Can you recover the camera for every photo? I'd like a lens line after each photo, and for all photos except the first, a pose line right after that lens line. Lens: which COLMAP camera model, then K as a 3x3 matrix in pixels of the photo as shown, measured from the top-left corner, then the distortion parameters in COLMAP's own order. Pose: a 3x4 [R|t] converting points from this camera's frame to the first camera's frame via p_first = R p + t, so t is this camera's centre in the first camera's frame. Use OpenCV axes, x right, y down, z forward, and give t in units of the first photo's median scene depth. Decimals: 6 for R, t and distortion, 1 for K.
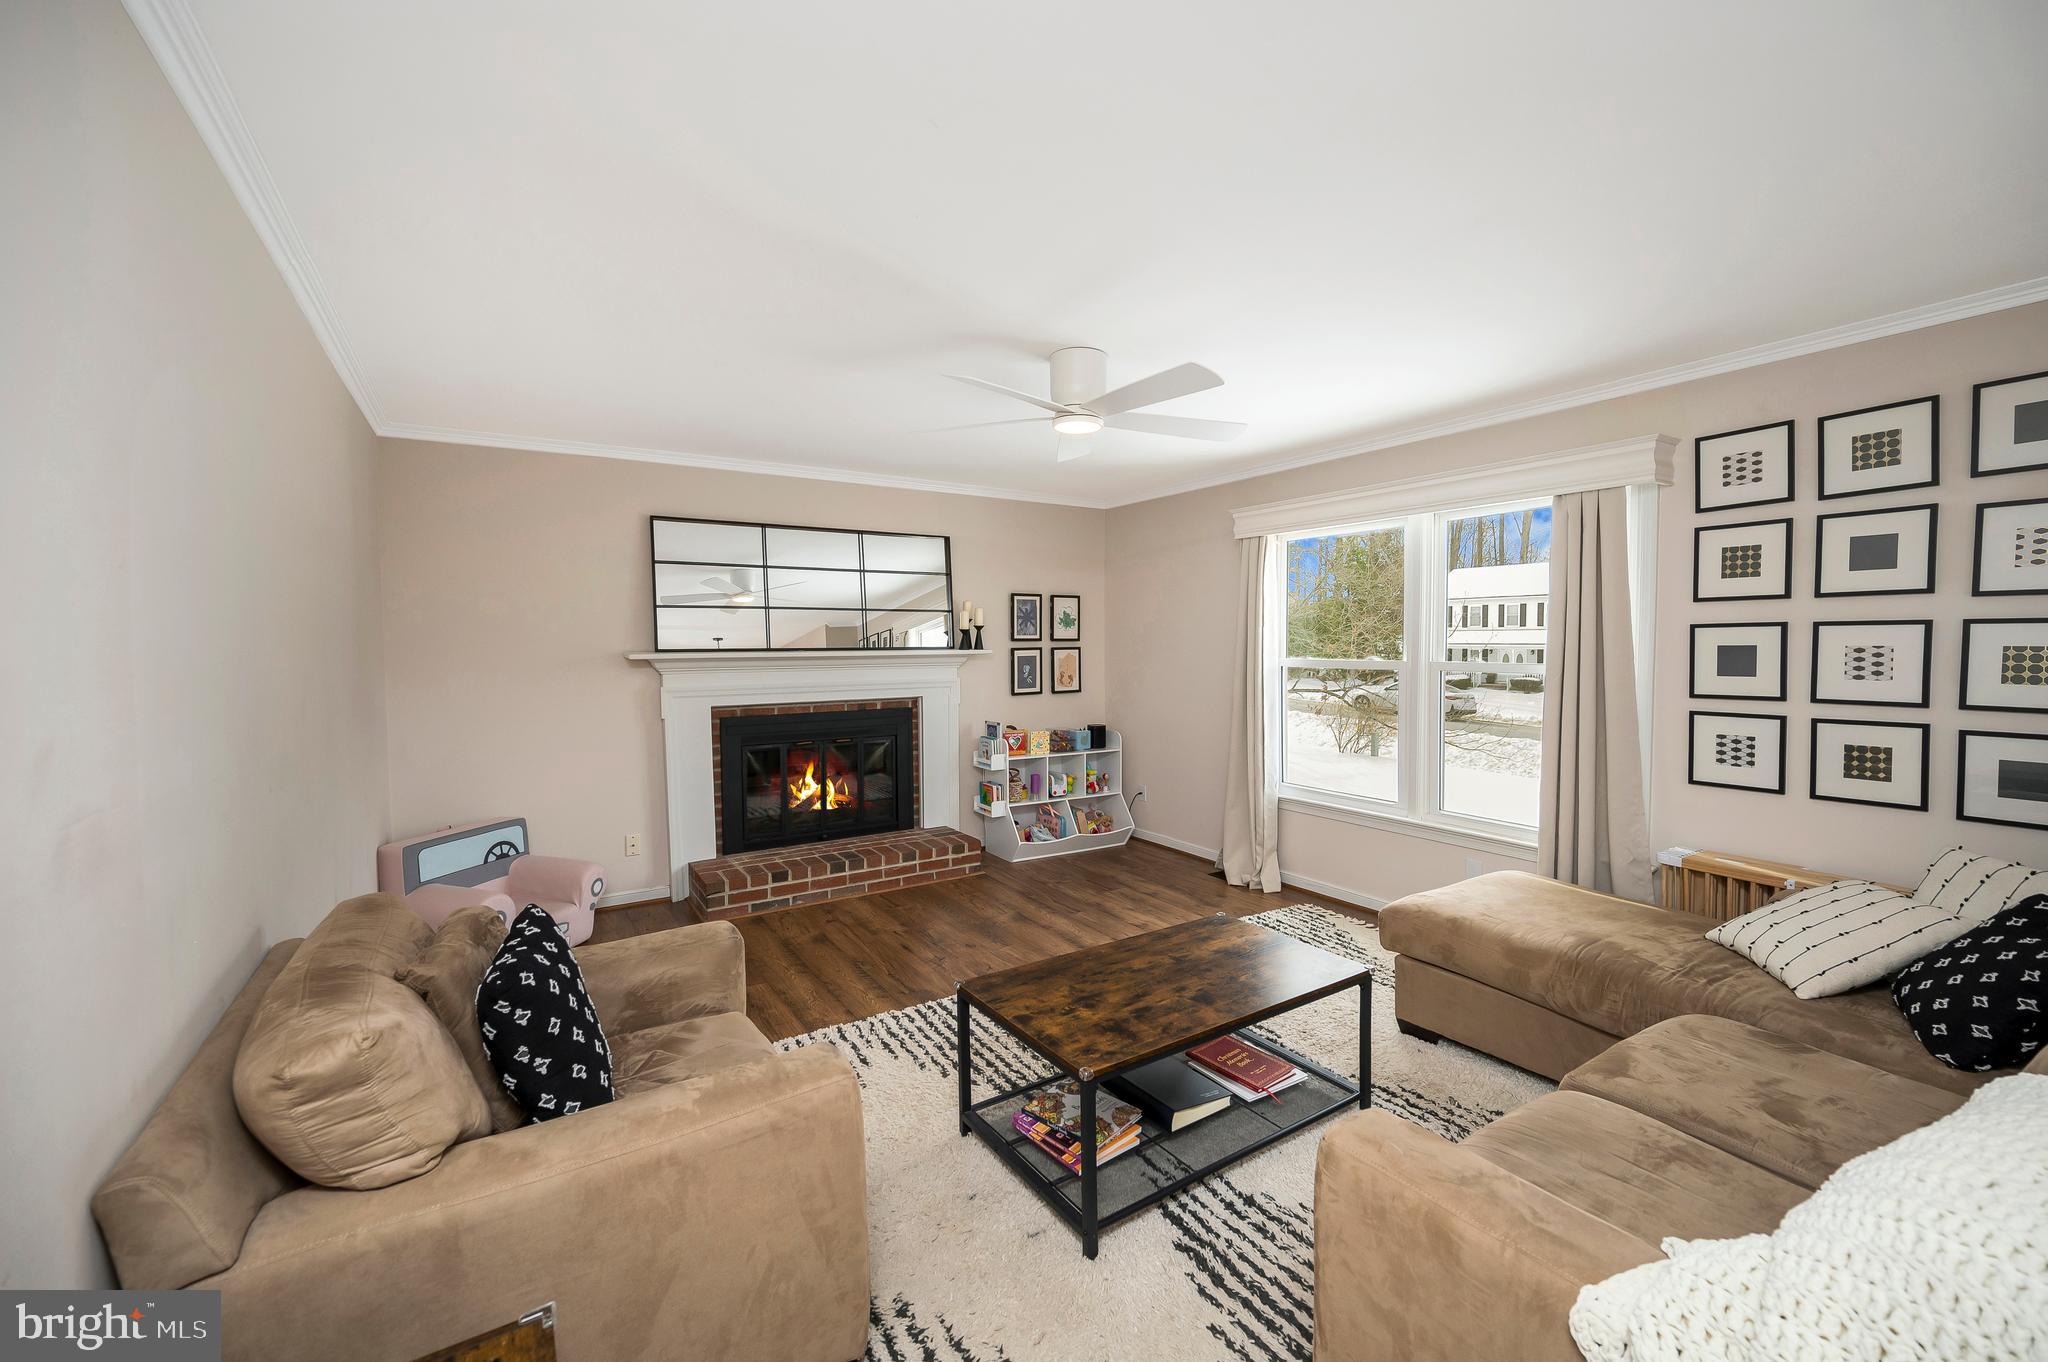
lens RADIAL K [[811.2, 0, 1032.2], [0, 811.2, 677.9], [0, 0, 1]] dist [-0.001041, -0.000097]
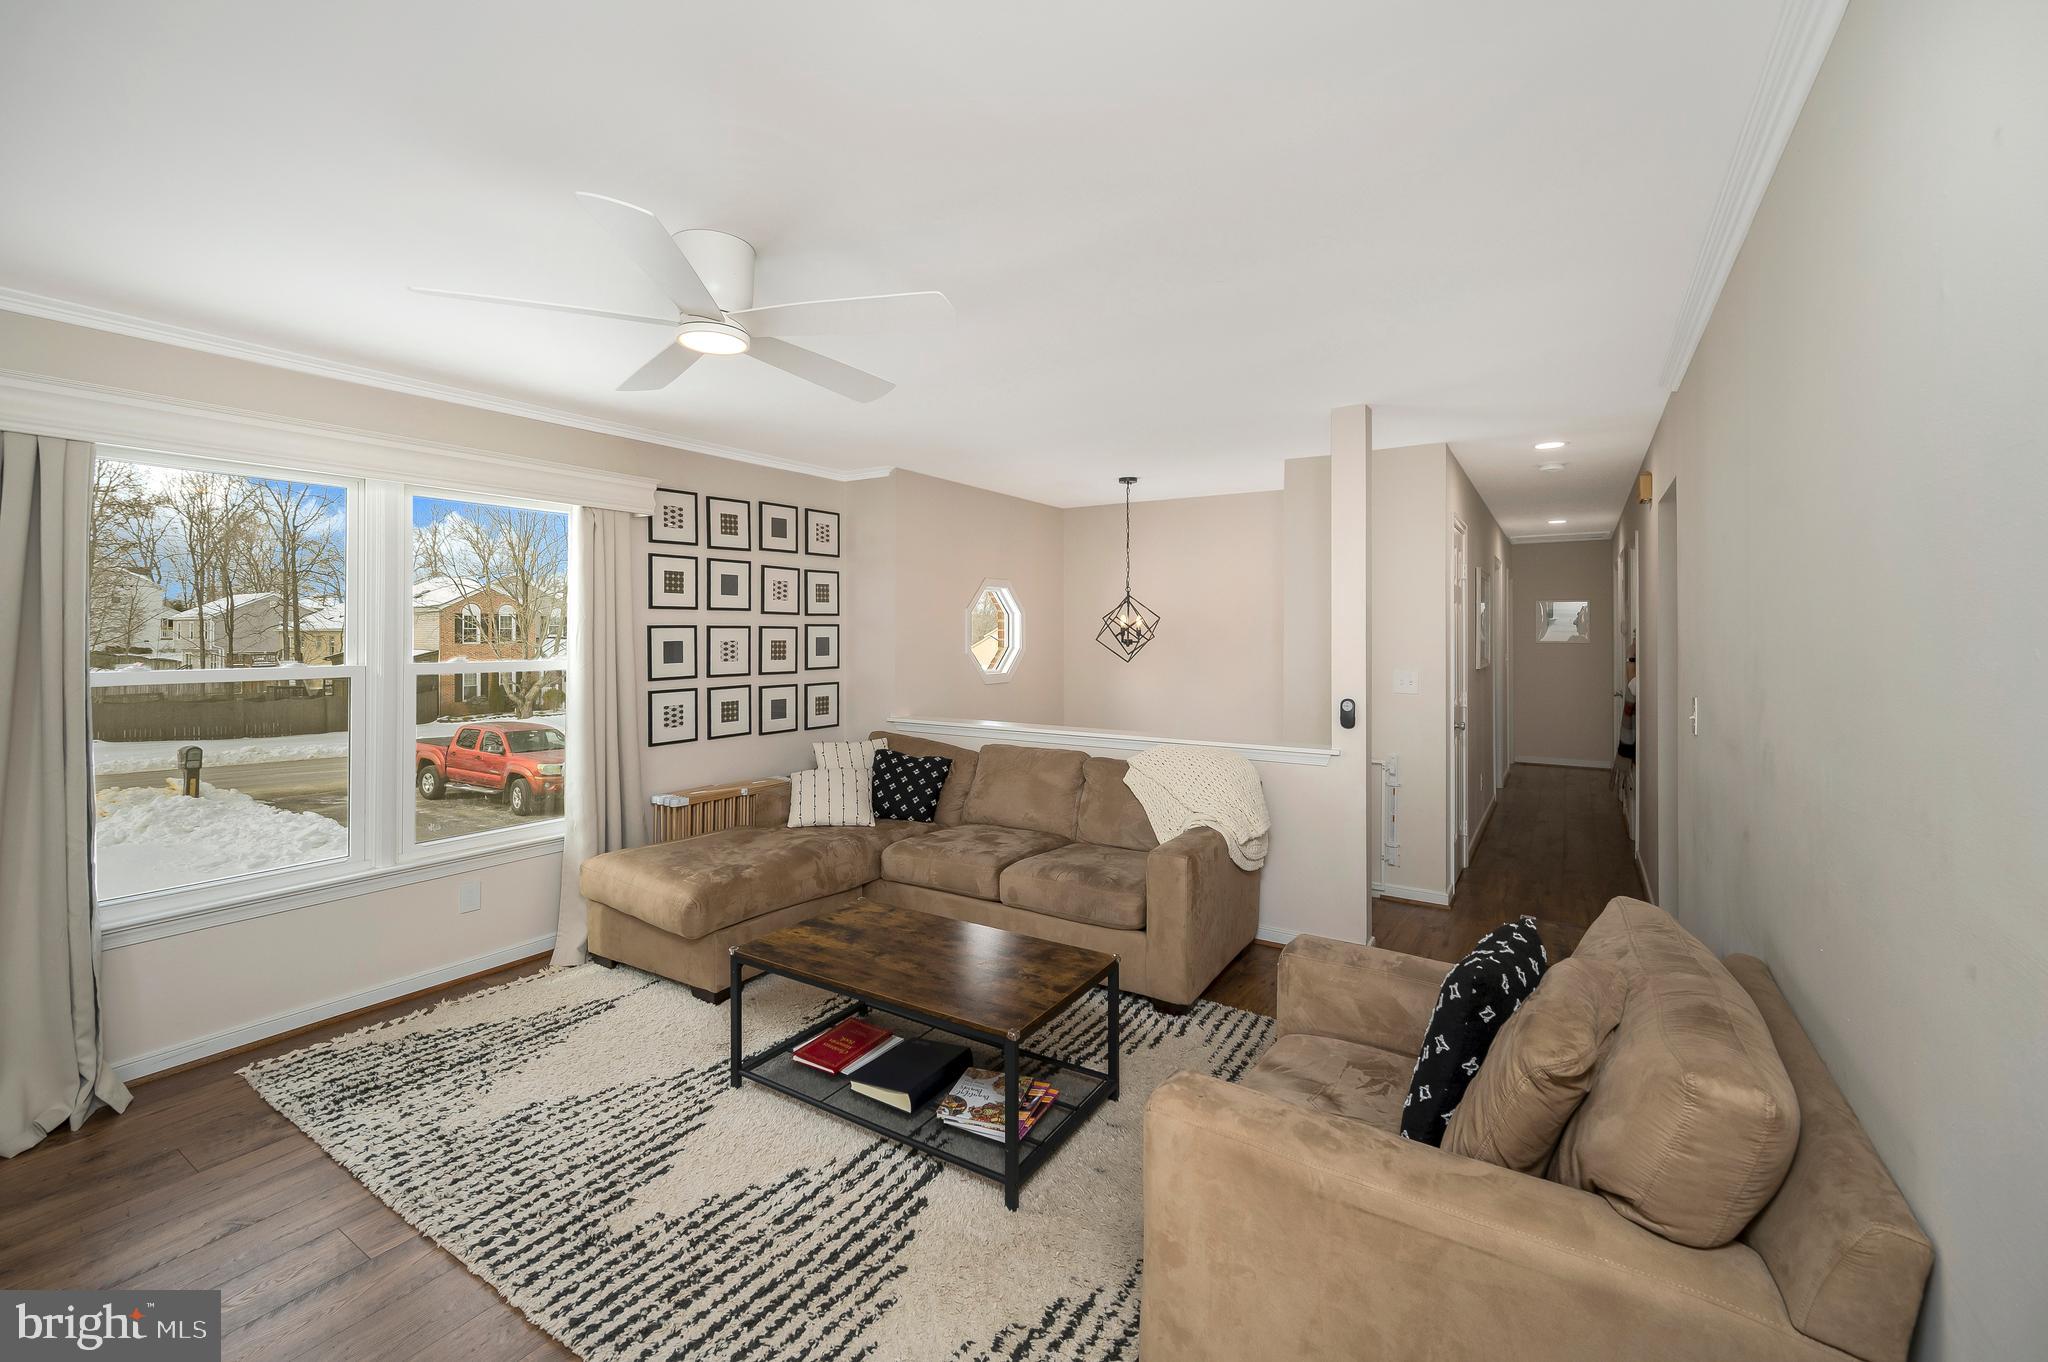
lens RADIAL K [[846.1, 0, 1029.7], [0, 846.1, 635.0], [0, 0, 1]] dist [-0.001083, -0.000144]
pose [[-0.419899, -0.001673, 0.907569, -0.789260], [0.039248, 0.999029, 0.020000, -0.061265], [-0.906722, 0.044019, -0.419426, 1.151903]]
